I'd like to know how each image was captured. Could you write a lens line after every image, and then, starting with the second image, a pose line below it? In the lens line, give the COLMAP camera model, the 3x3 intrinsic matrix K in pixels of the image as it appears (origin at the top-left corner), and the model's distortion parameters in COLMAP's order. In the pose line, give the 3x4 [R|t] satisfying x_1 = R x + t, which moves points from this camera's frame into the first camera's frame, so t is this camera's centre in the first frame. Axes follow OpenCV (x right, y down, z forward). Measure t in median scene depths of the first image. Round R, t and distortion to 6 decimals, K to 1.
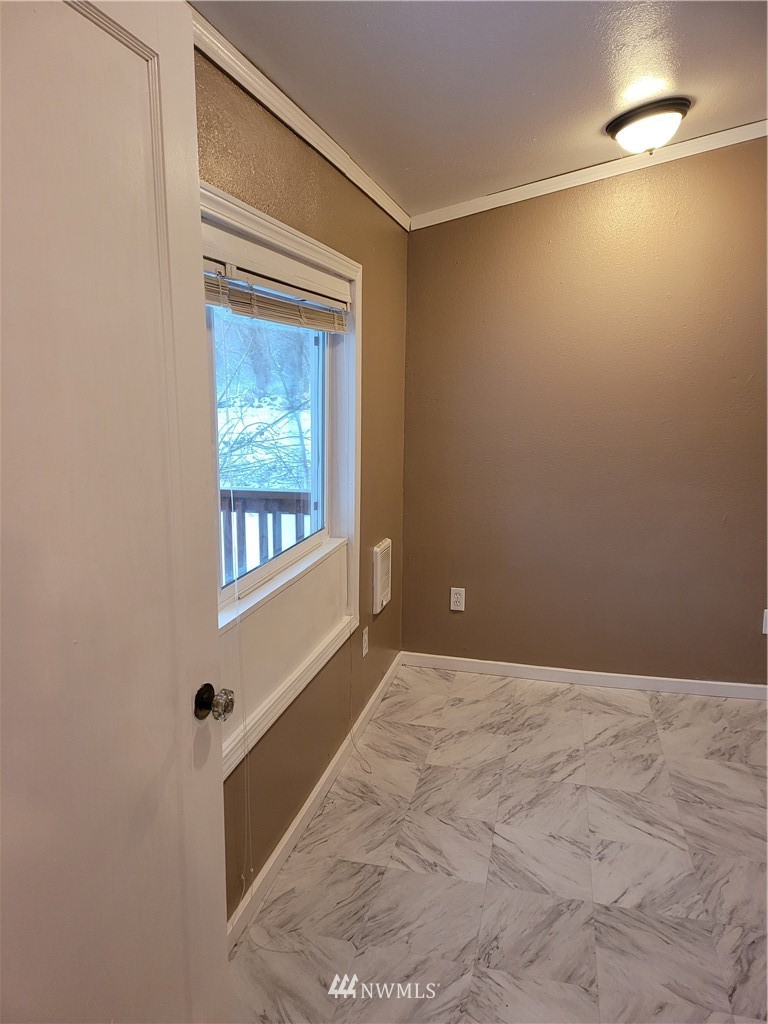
lens RADIAL K [[701.0, 0, 388.4], [0, 701.0, 514.2], [0, 0, 1]] dist [0.063044, -0.055747]
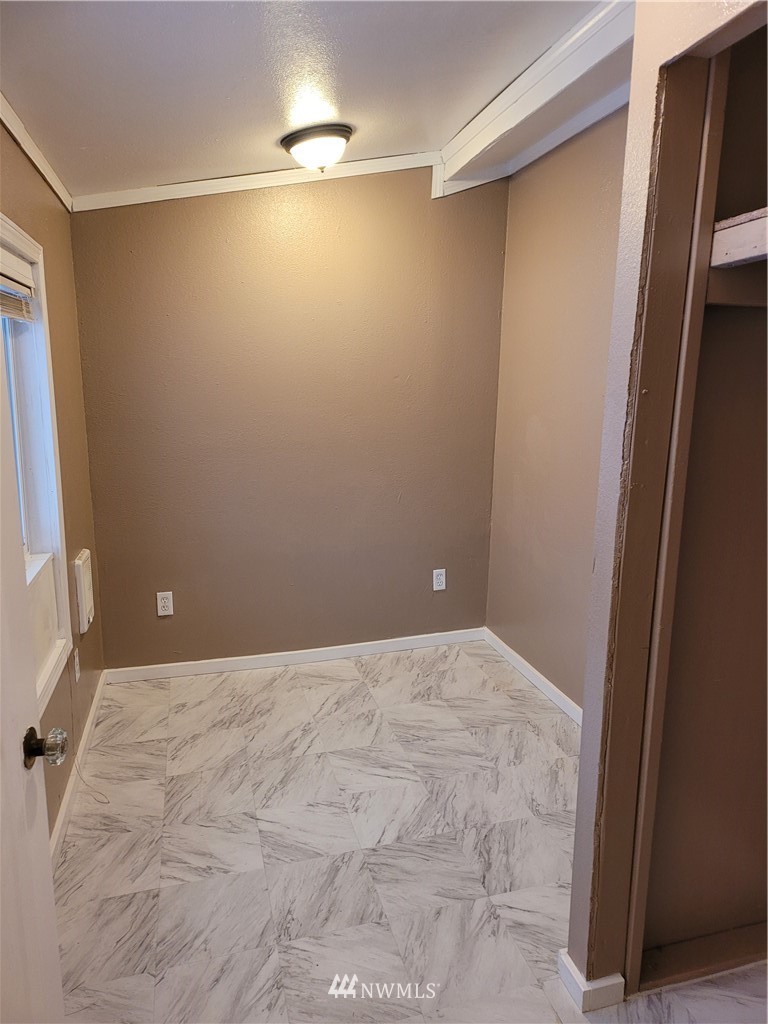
lens RADIAL K [[701.0, 0, 391.4], [0, 701.0, 512.9], [0, 0, 1]] dist [0.063044, -0.055747]
pose [[0.867092, -0.093421, 0.489310, -0.128097], [0.091627, 0.995409, 0.027678, -0.001586], [-0.489649, 0.020835, 0.871671, 0.003377]]
